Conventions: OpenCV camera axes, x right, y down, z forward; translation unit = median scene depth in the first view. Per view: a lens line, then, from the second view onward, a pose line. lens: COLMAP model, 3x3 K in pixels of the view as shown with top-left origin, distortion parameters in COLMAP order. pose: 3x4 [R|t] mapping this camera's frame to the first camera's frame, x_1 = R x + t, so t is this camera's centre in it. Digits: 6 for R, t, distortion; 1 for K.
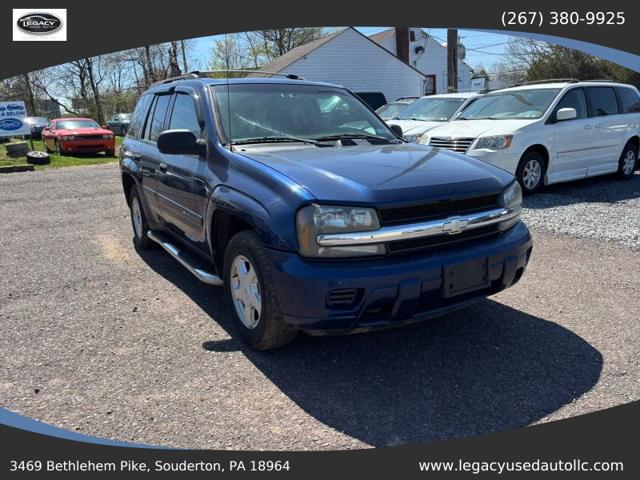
lens RADIAL K [[484.2, 0, 319.2], [0, 484.2, 235.8], [0, 0, 1]] dist [0.047903, -0.052468]
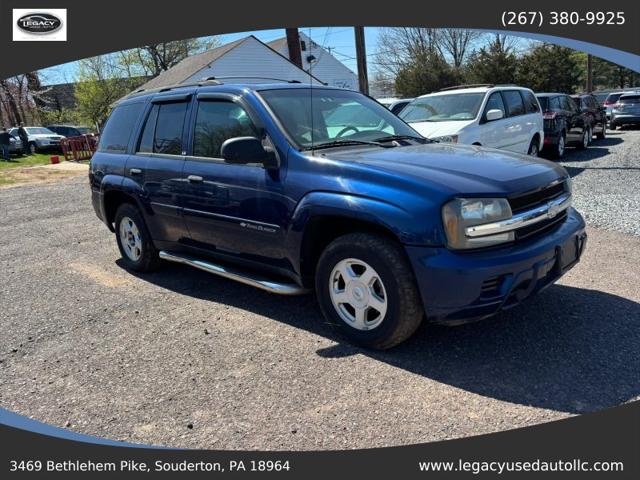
lens RADIAL K [[482.6, 0, 318.7], [0, 482.6, 245.2], [0, 0, 1]] dist [0.062167, -0.089158]
pose [[0.963296, -0.095197, 0.250996, -0.444153], [0.095397, 0.995374, 0.011397, -0.004356], [-0.250920, 0.012966, 0.967921, 0.049955]]
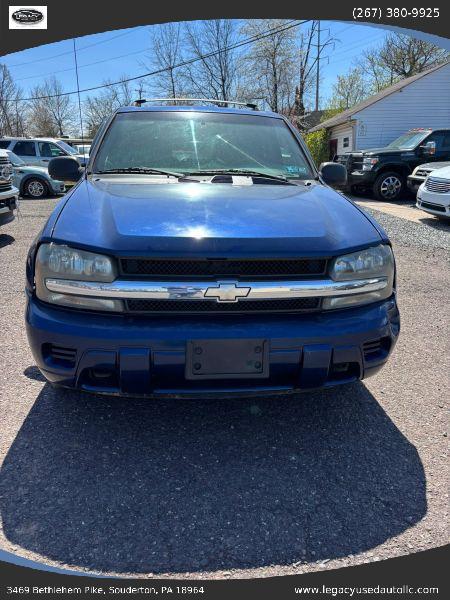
lens RADIAL K [[452.5, 0, 226.3], [0, 452.5, 293.2], [0, 0, 1]] dist [0.062167, -0.089158]
pose [[0.899336, 0.160456, -0.406753, 0.491724], [-0.136537, 0.986774, 0.087377, -0.071215], [0.415393, -0.023045, 0.909350, 0.284910]]
